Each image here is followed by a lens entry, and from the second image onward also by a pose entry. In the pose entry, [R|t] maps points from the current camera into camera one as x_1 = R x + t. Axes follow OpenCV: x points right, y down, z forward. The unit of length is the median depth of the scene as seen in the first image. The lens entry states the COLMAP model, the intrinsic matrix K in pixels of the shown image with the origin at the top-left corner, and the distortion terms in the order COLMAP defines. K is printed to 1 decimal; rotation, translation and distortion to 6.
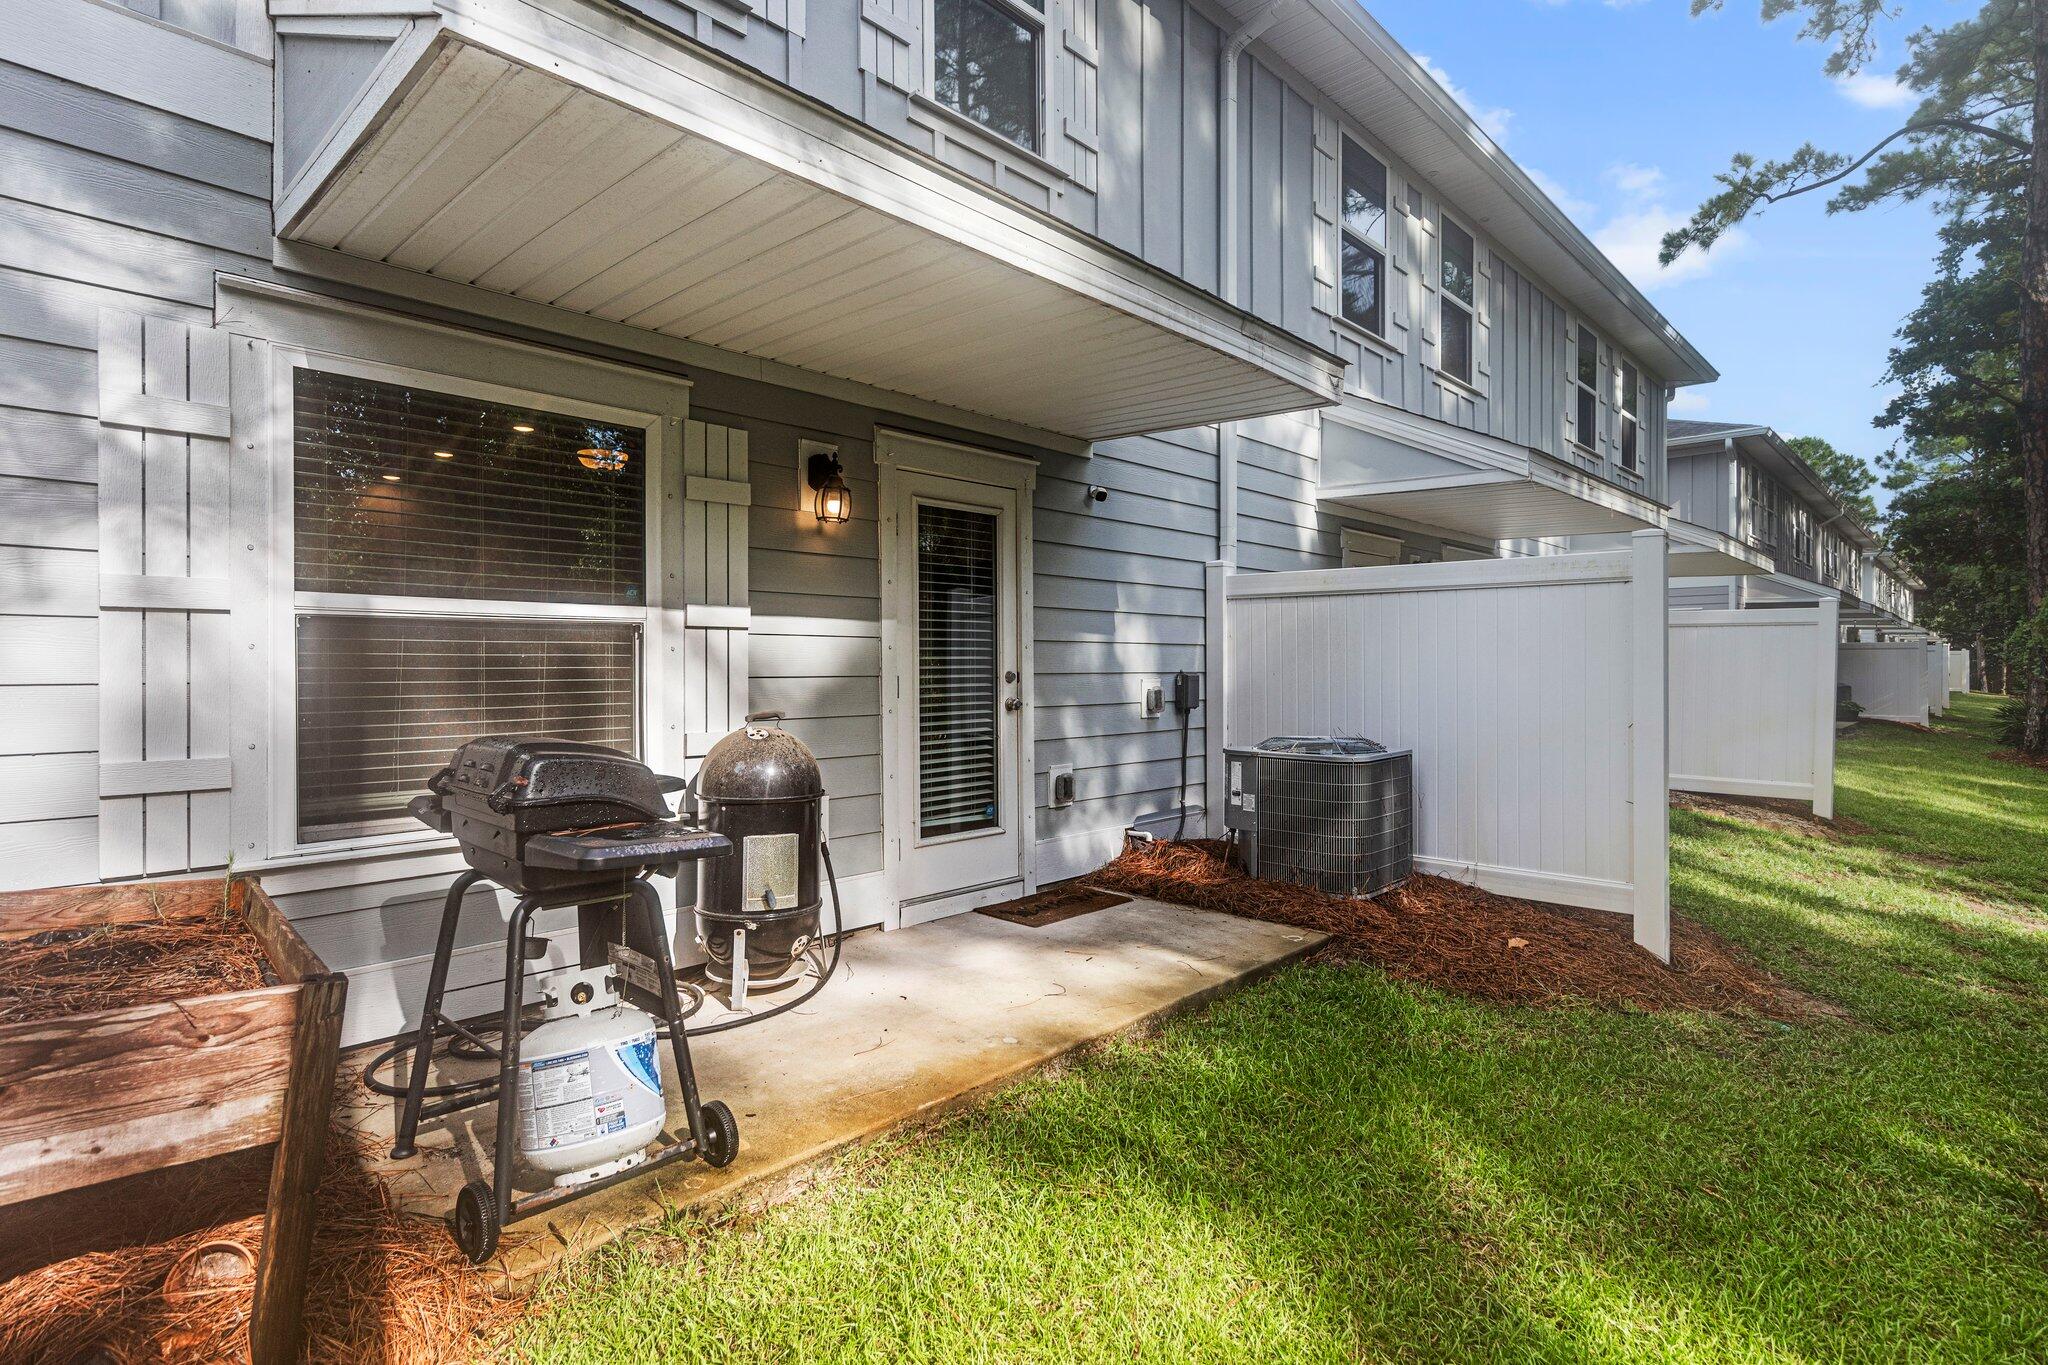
lens RADIAL K [[1051.7, 0, 1020.2], [0, 1051.7, 669.0], [0, 0, 1]] dist [0.004030, 0.000278]
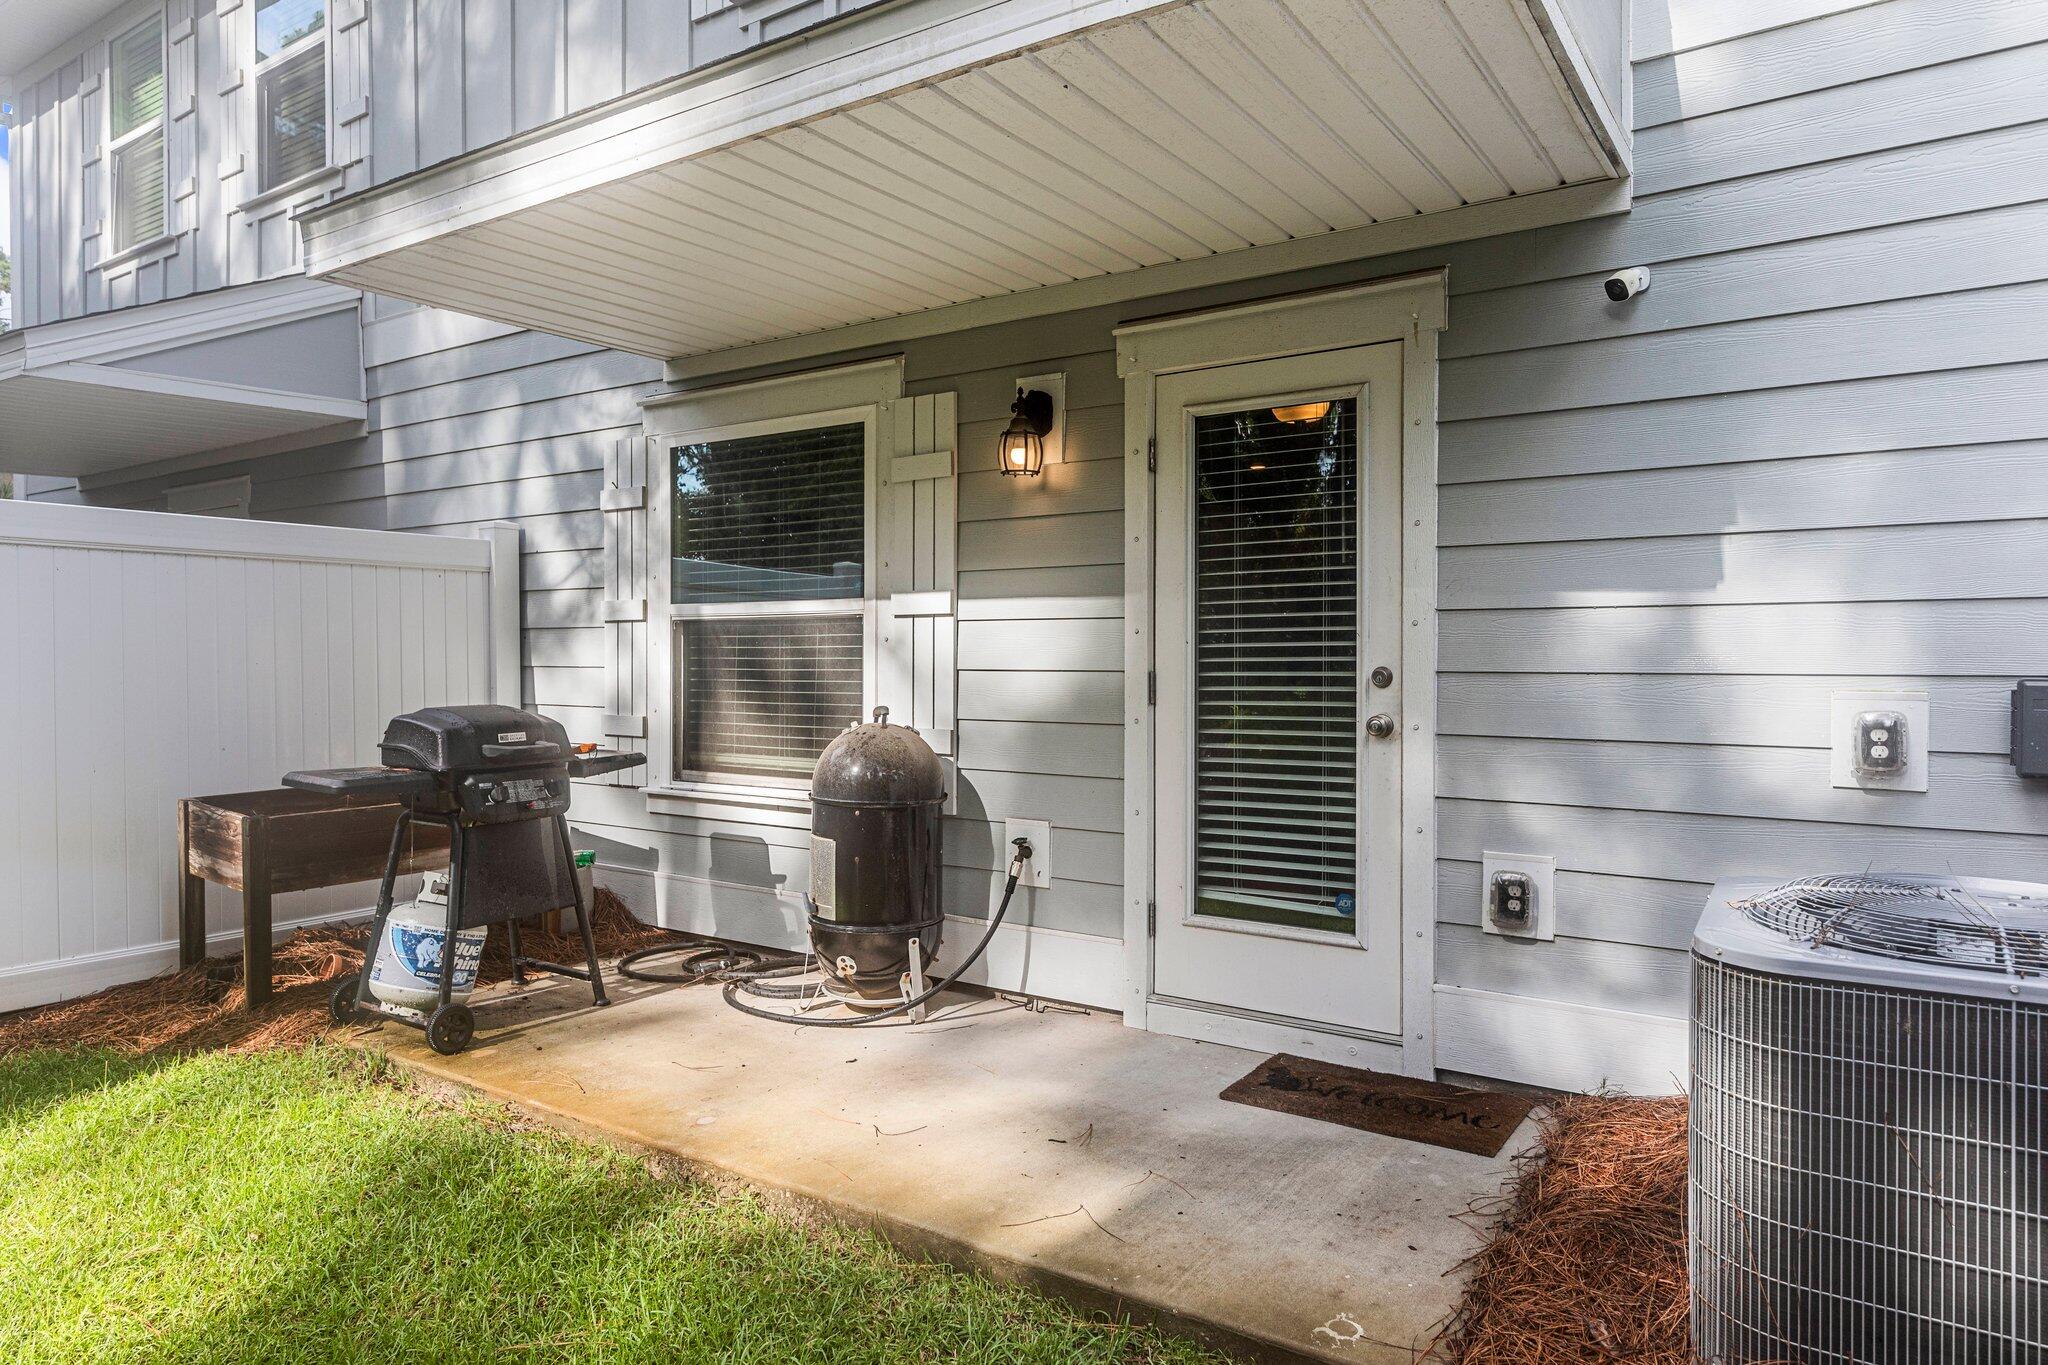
lens RADIAL K [[1266.4, 0, 1020.0], [0, 1266.4, 677.1], [0, 0, 1]] dist [0.005267, 0.000134]
pose [[0.145577, 0.014940, -0.989234, 0.784984], [-0.005362, 0.999883, 0.014311, -0.001532], [0.989332, 0.003220, 0.145640, 0.877050]]
